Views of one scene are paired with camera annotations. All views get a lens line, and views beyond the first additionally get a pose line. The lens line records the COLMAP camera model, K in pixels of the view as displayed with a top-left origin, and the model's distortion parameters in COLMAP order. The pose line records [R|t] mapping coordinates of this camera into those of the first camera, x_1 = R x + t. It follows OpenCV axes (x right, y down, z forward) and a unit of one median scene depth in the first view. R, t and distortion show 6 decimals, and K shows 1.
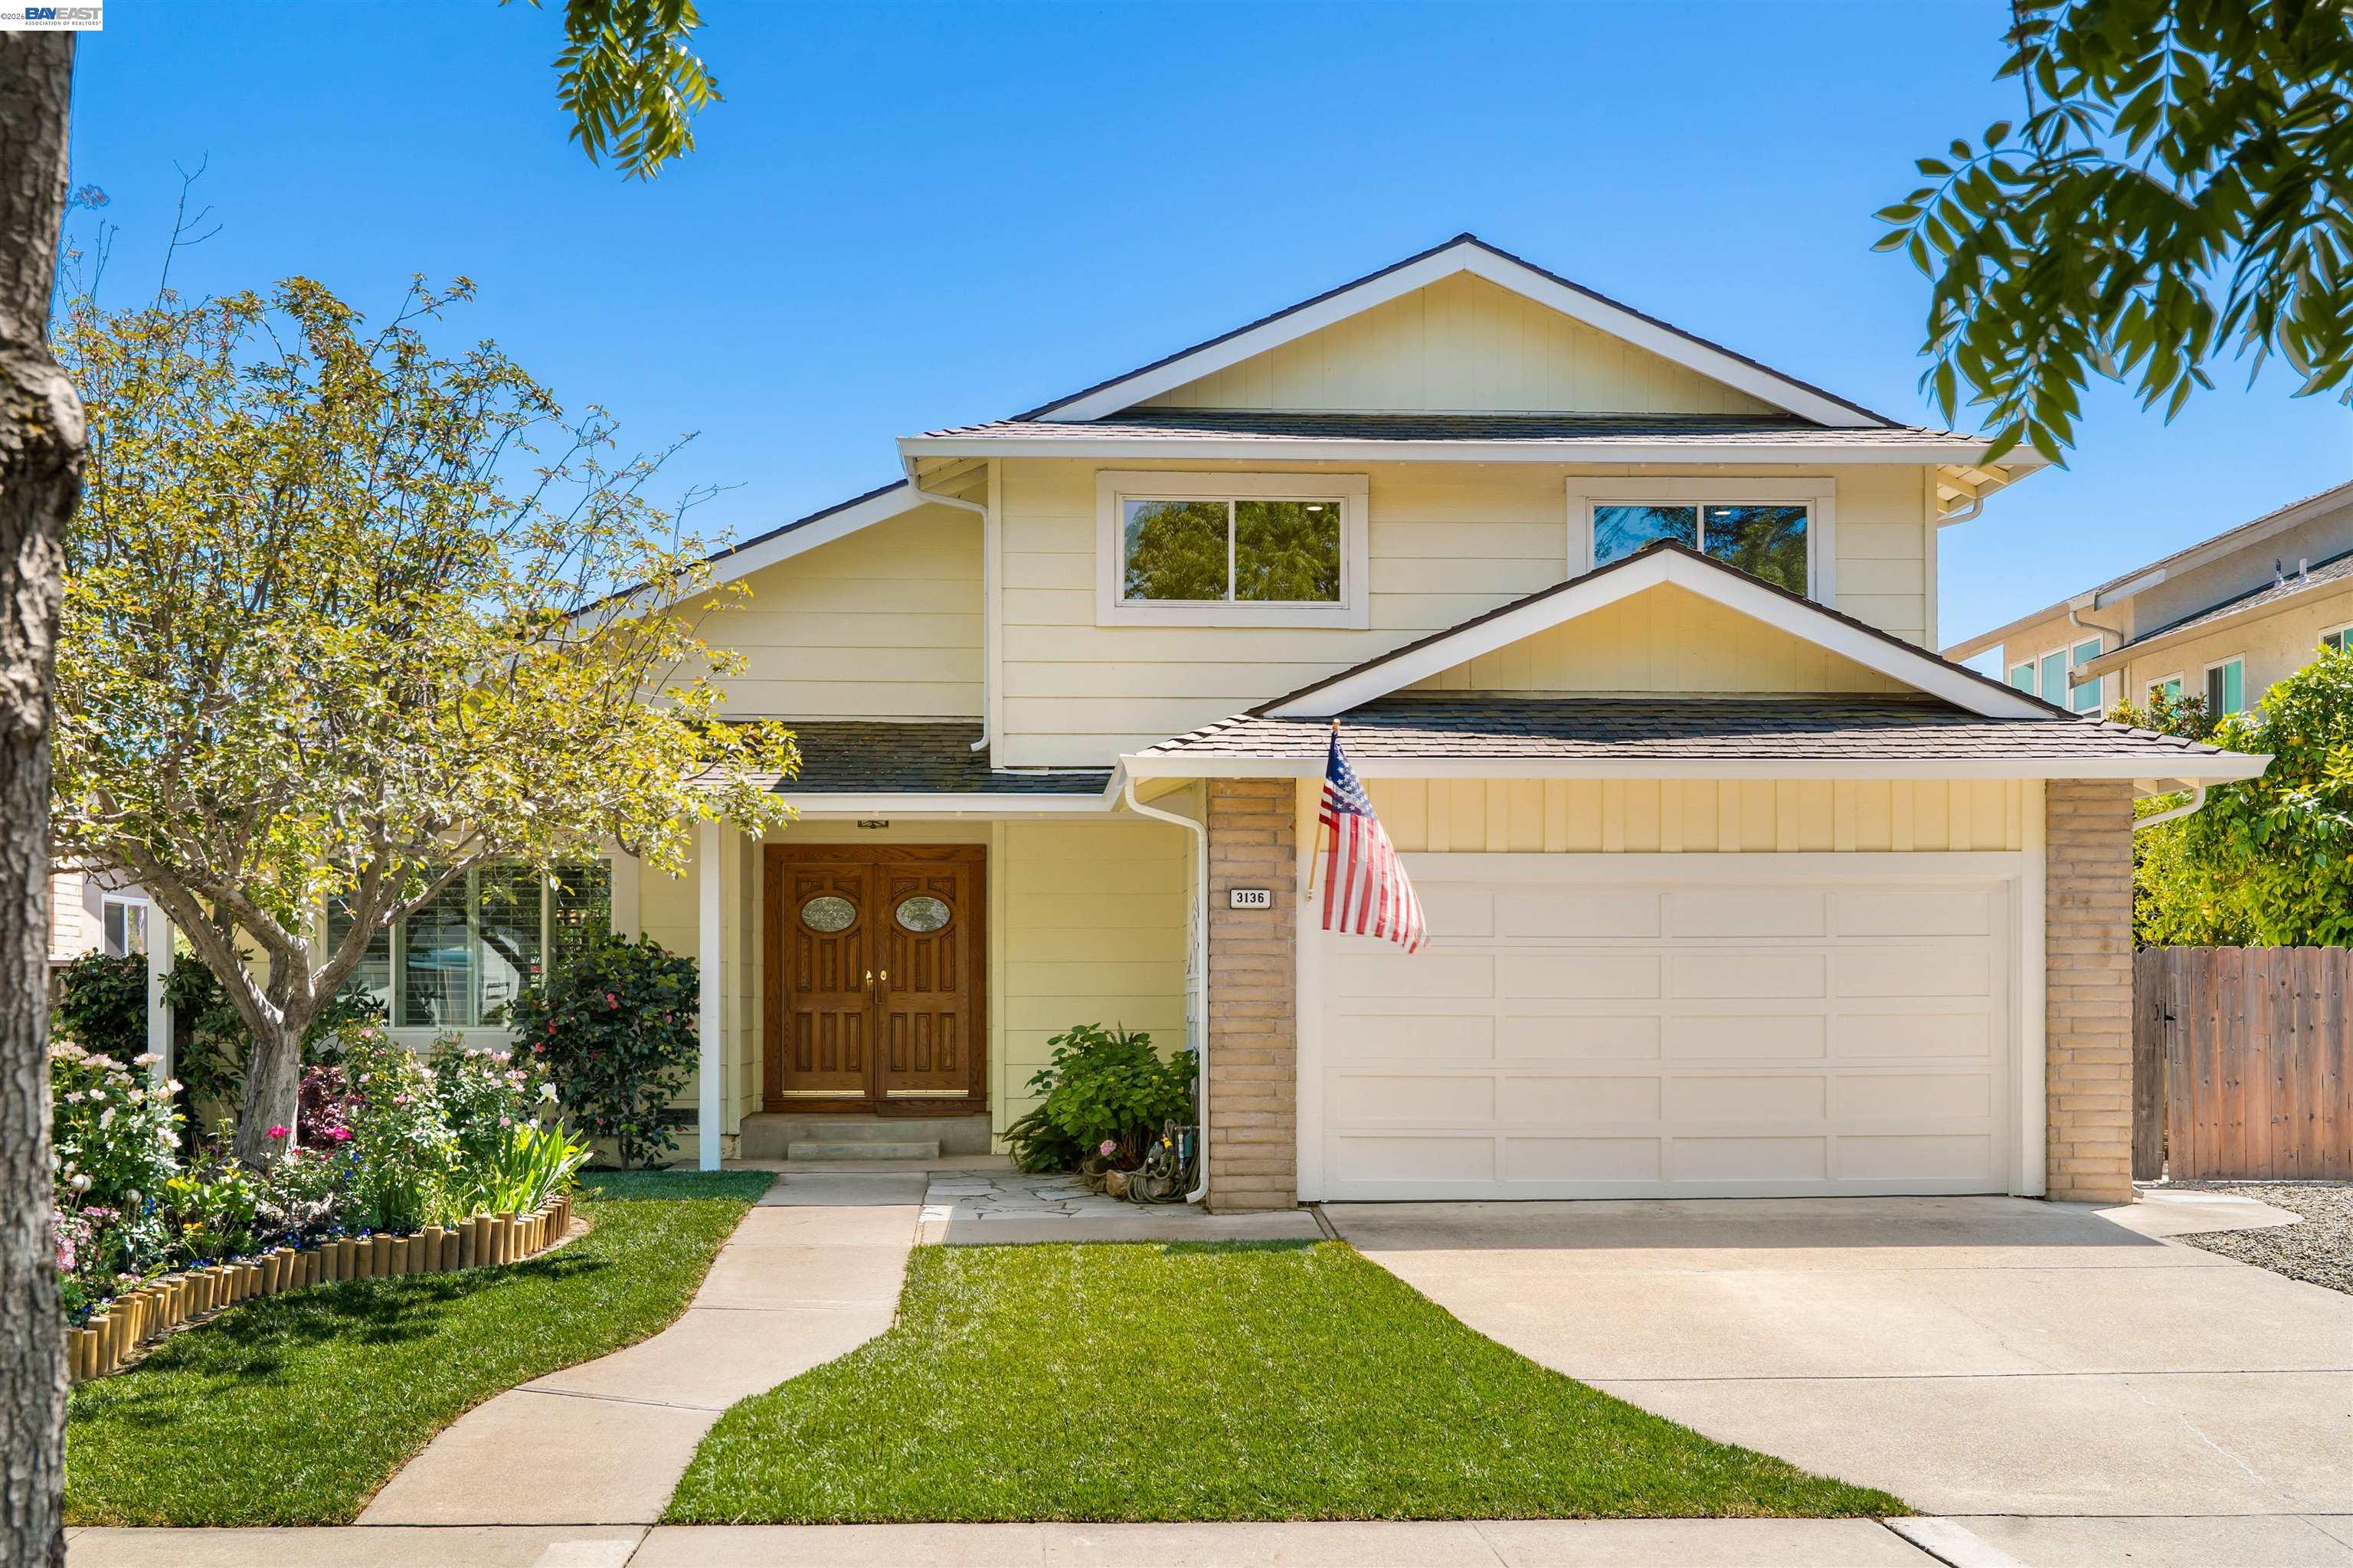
lens RADIAL K [[2384.2, 0, 1181.3], [0, 2384.2, 968.4], [0, 0, 1]] dist [0.009430, 0.000228]
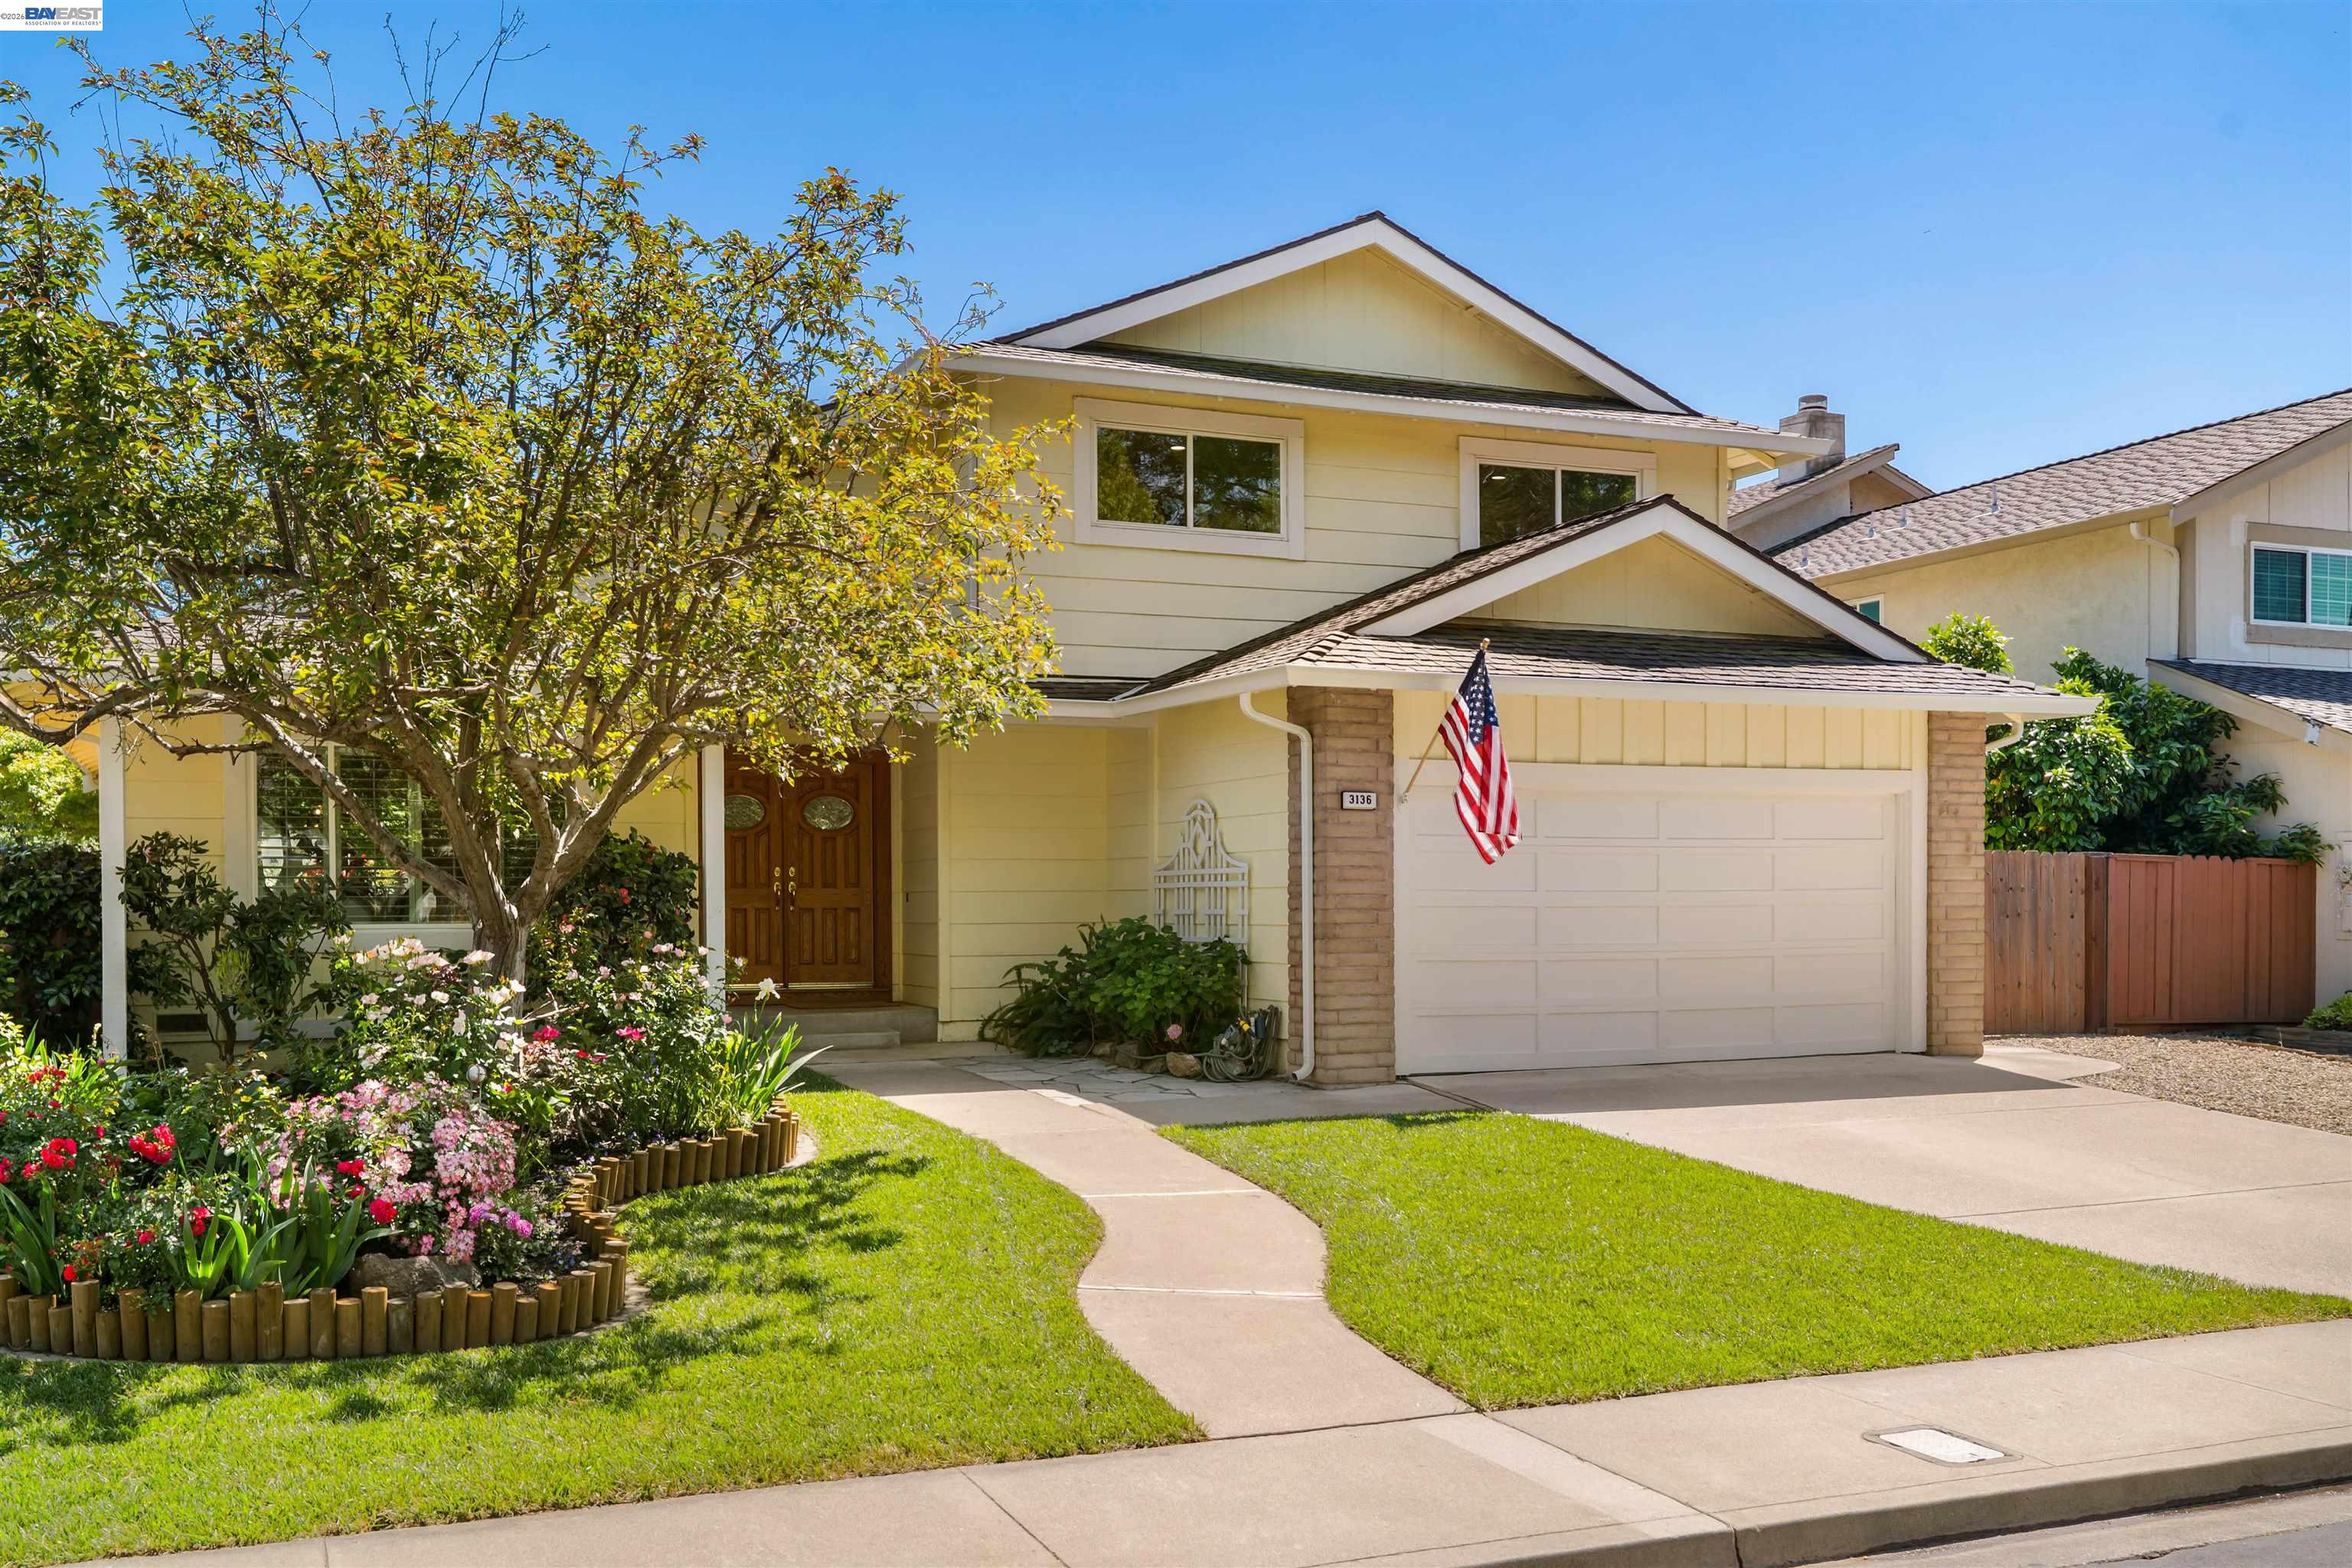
lens RADIAL K [[2067.9, 0, 1225.2], [0, 2067.9, 918.1], [0, 0, 1]] dist [-0.009420, 0.054333]
pose [[0.938490, -0.005629, 0.345262, -0.346536], [-0.001913, 0.999767, 0.021501, 0.004464], [-0.345302, -0.020839, 0.938260, 0.128164]]
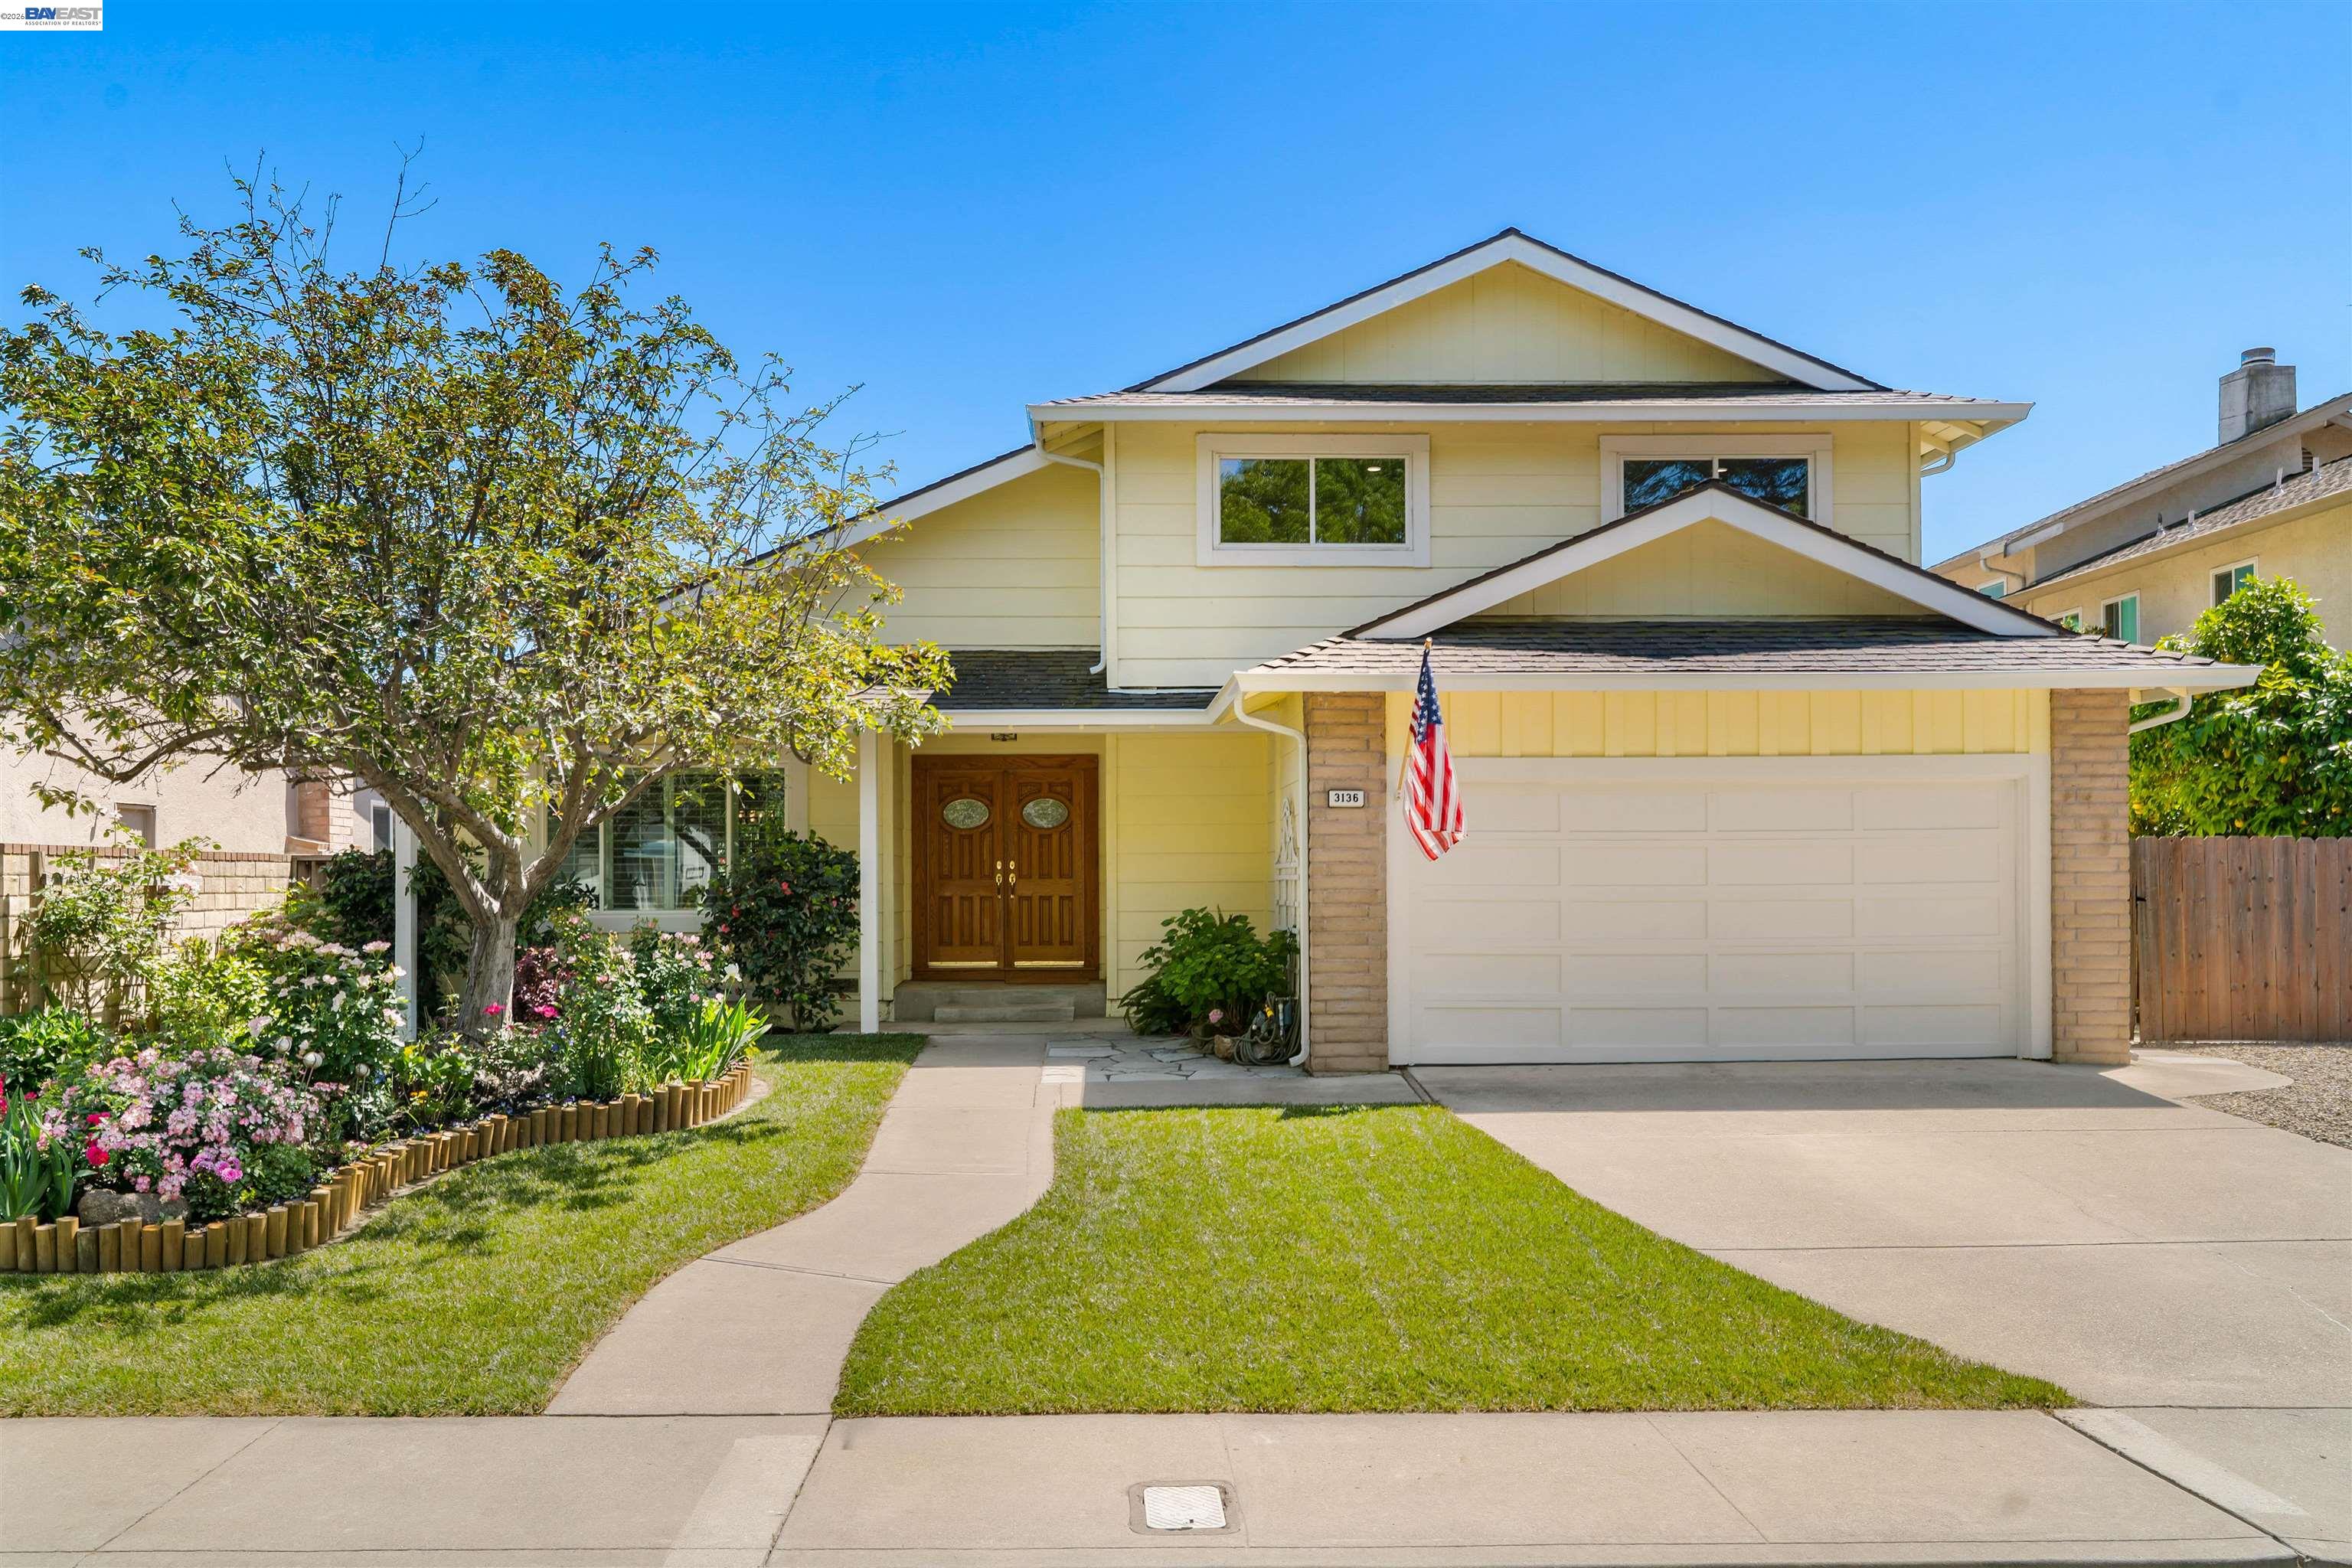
lens RADIAL K [[1823.1, 0, 1164.3], [0, 1823.1, 856.7], [0, 0, 1]] dist [-0.000874, 0.005395]
pose [[0.999629, -0.003642, -0.027003, -0.033286], [0.003683, 0.999992, 0.001478, -0.003007], [0.026997, -0.001577, 0.999634, 0.127397]]
